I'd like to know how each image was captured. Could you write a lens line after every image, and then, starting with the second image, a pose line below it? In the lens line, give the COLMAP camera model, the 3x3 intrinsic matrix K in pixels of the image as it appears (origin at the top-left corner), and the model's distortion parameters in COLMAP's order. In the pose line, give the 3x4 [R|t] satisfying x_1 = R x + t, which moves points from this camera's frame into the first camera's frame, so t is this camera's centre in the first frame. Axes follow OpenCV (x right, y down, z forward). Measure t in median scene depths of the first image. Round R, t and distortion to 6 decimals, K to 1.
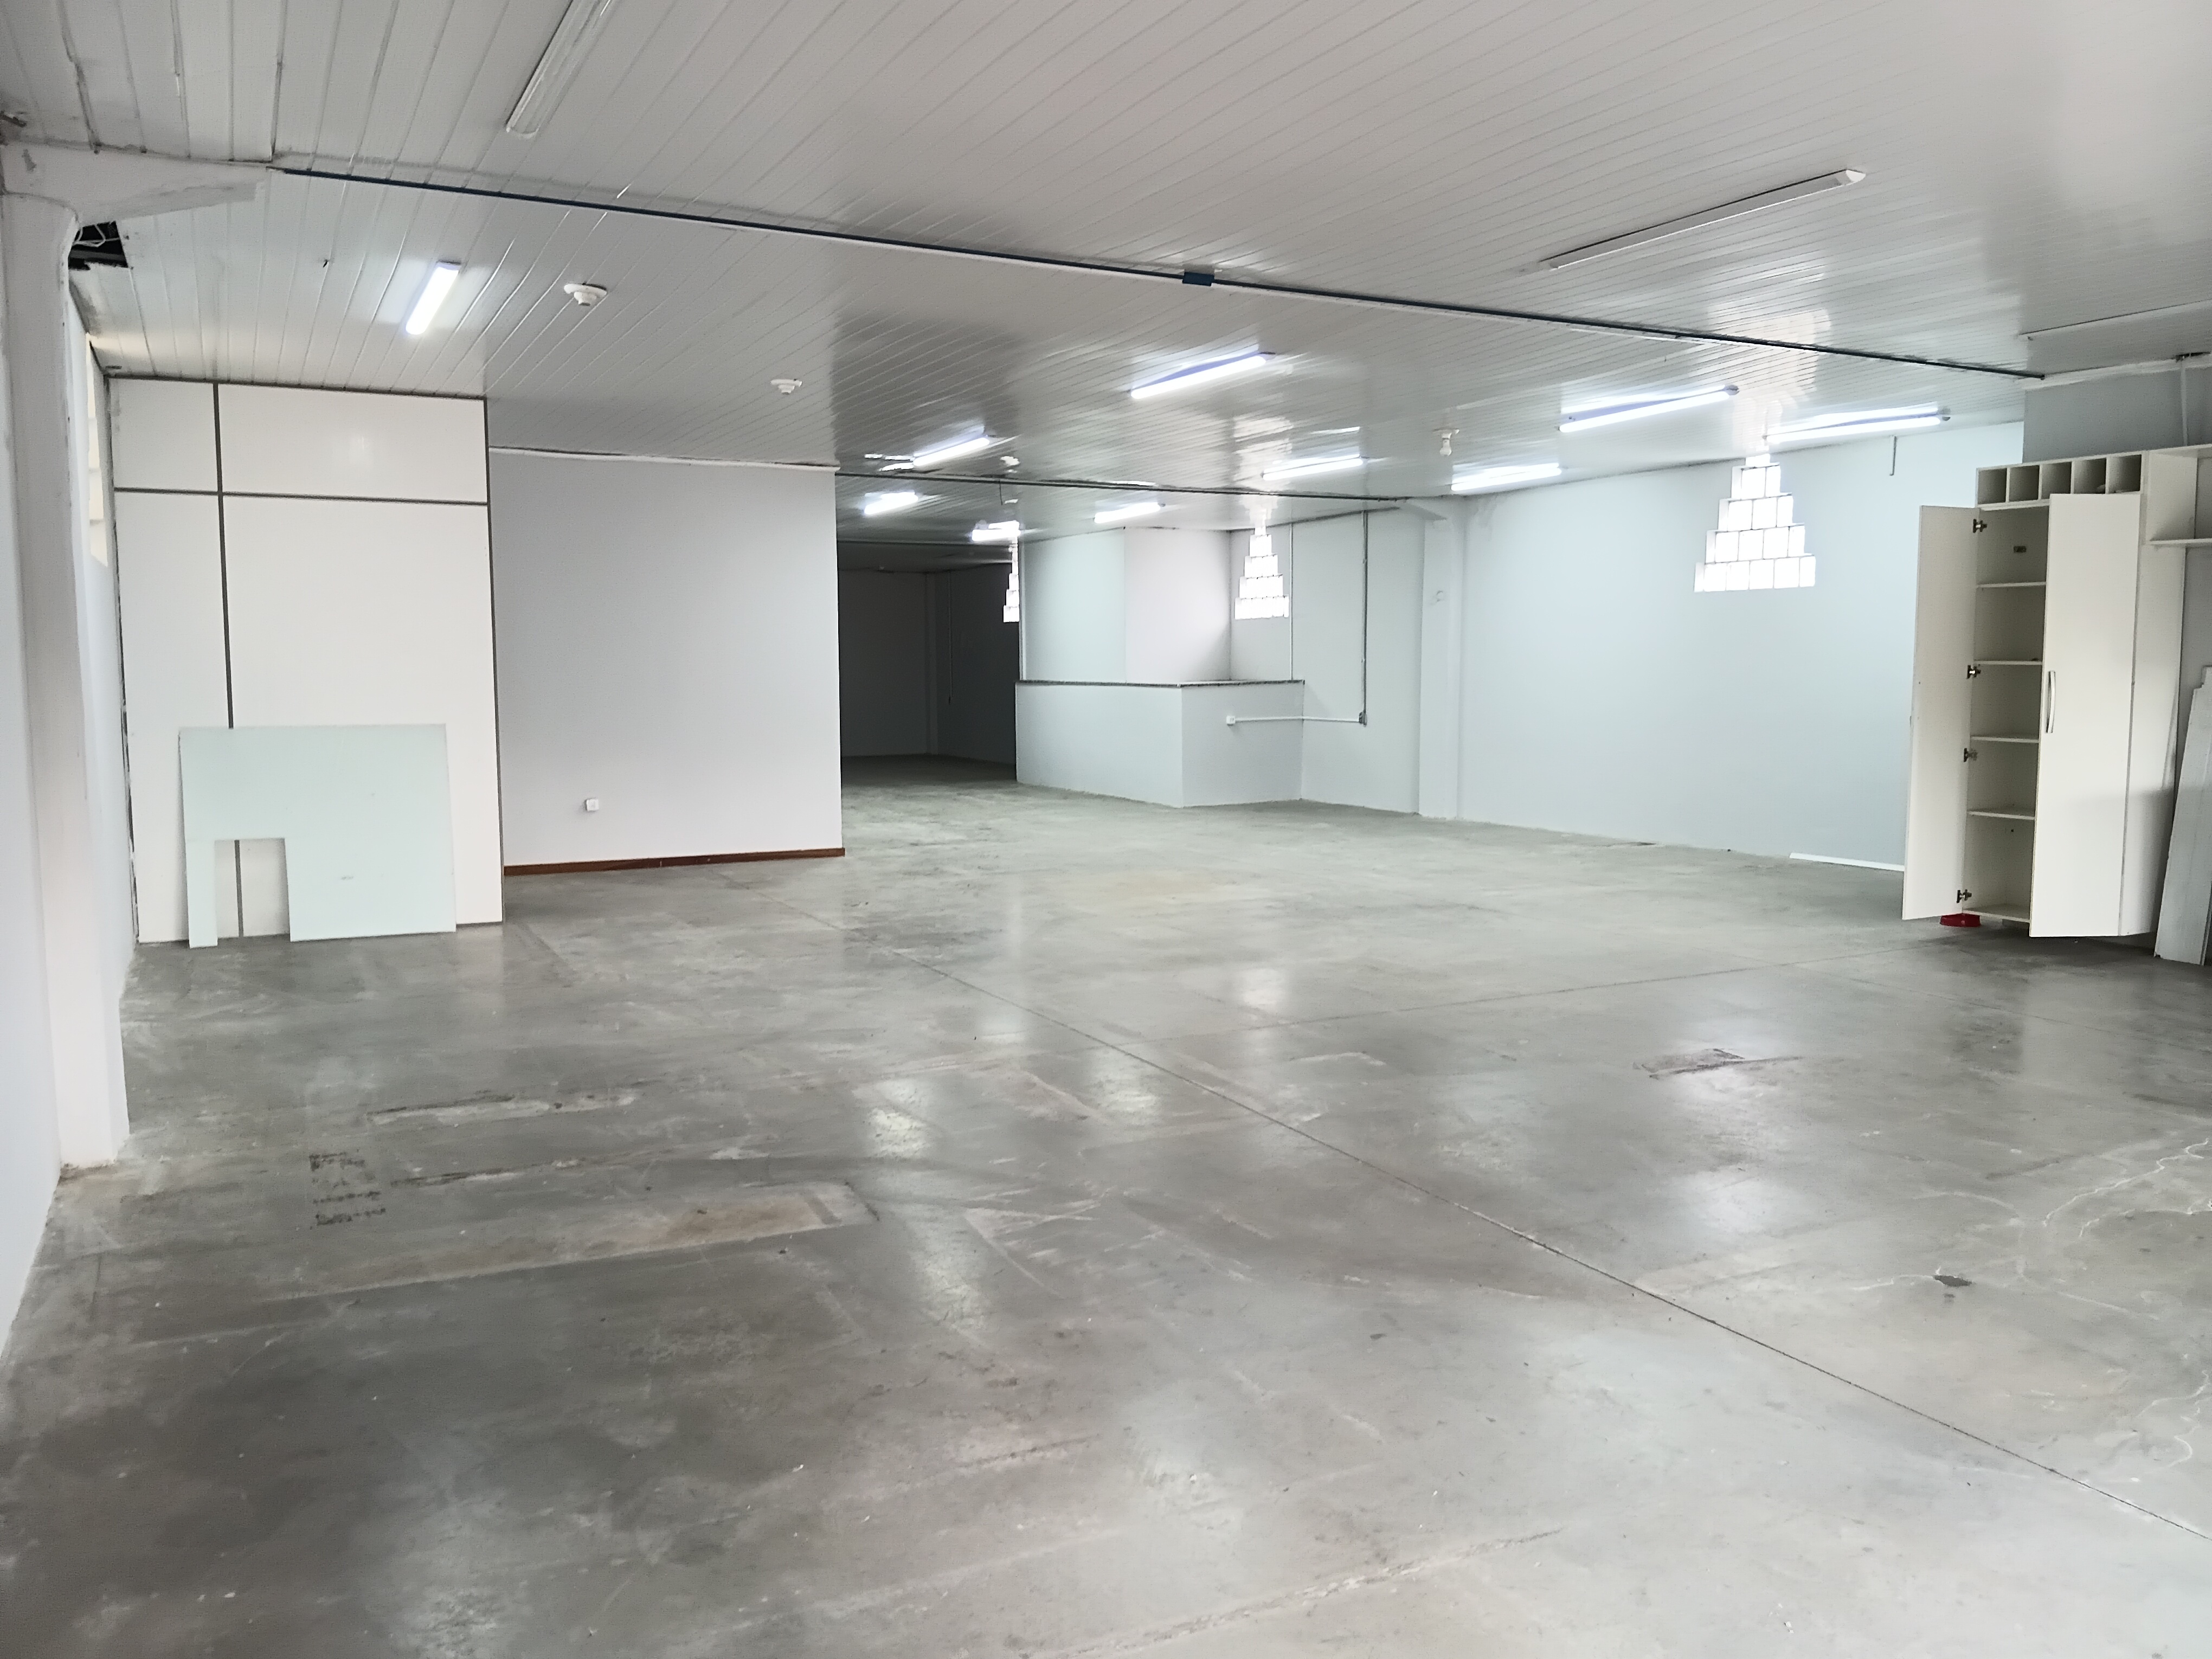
lens RADIAL K [[1688.5, 0, 1106.0], [0, 1688.5, 829.5], [0, 0, 1]] dist [0.063262, -0.124501]
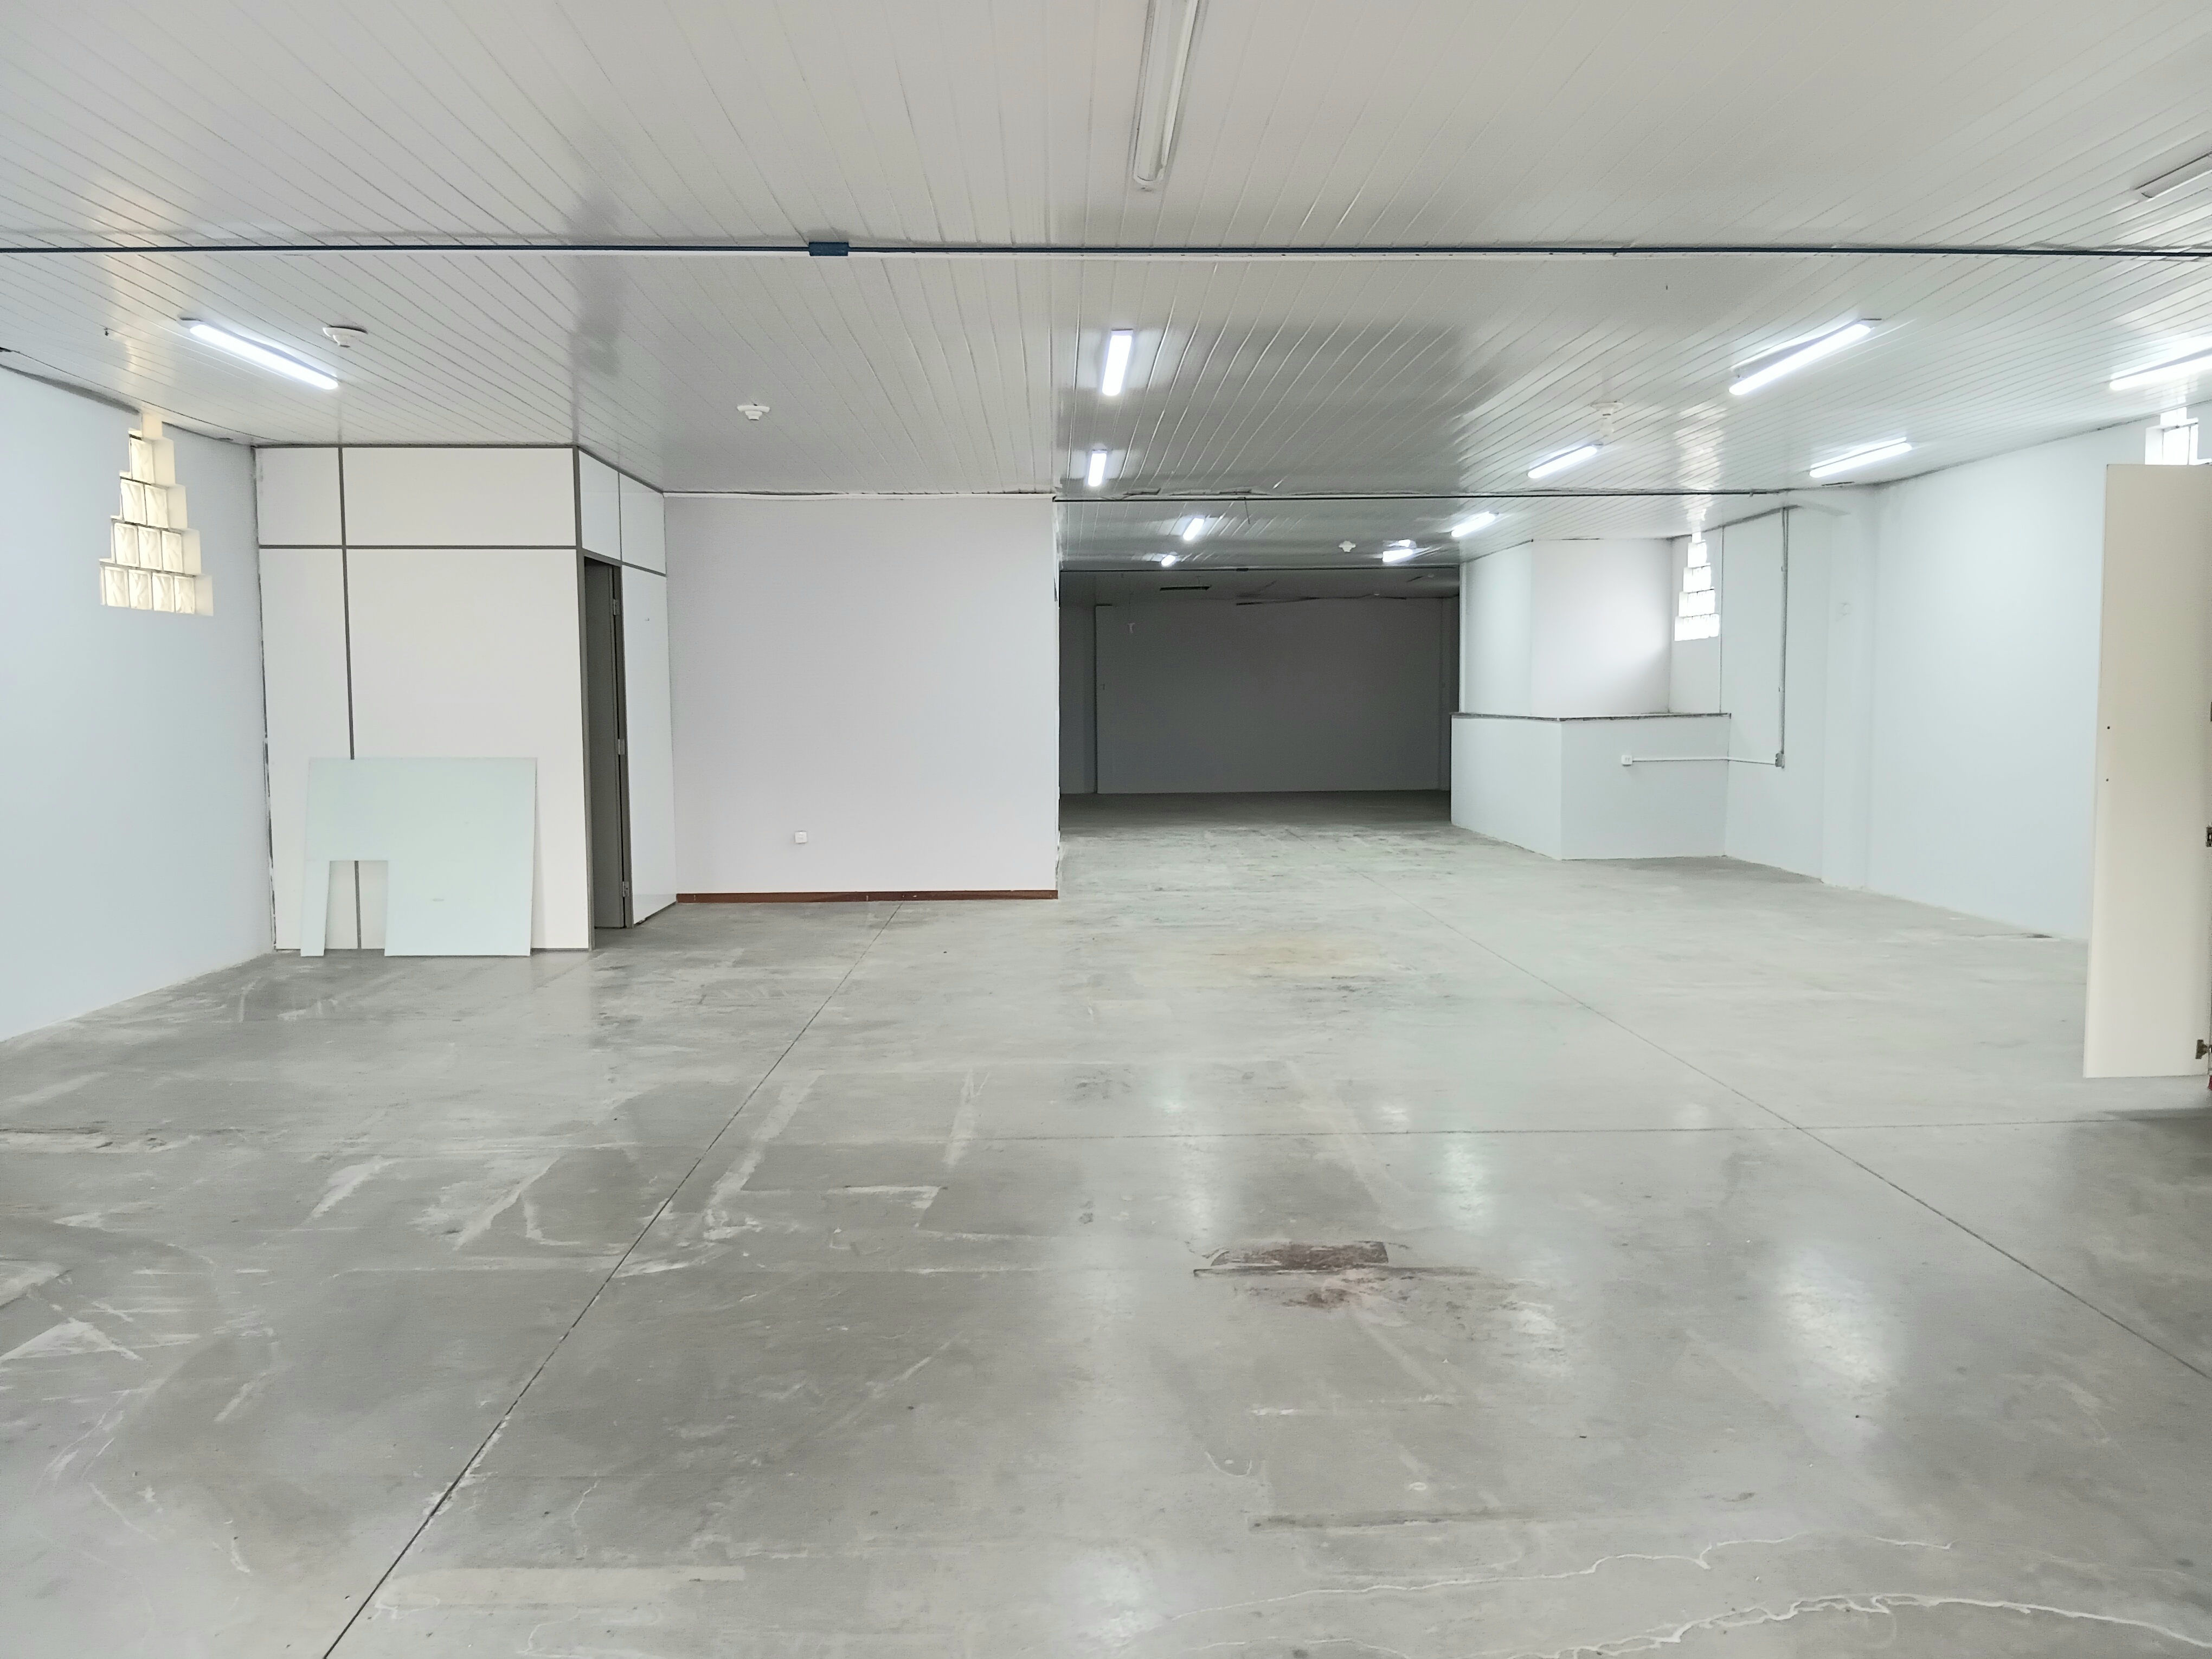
lens RADIAL K [[1688.5, 0, 1106.0], [0, 1688.5, 829.5], [0, 0, 1]] dist [0.063262, -0.124501]
pose [[0.899194, 0.032131, -0.436370, 0.437727], [-0.039310, 0.999199, -0.007430, -0.026982], [0.435782, 0.023835, 0.899737, 0.240033]]
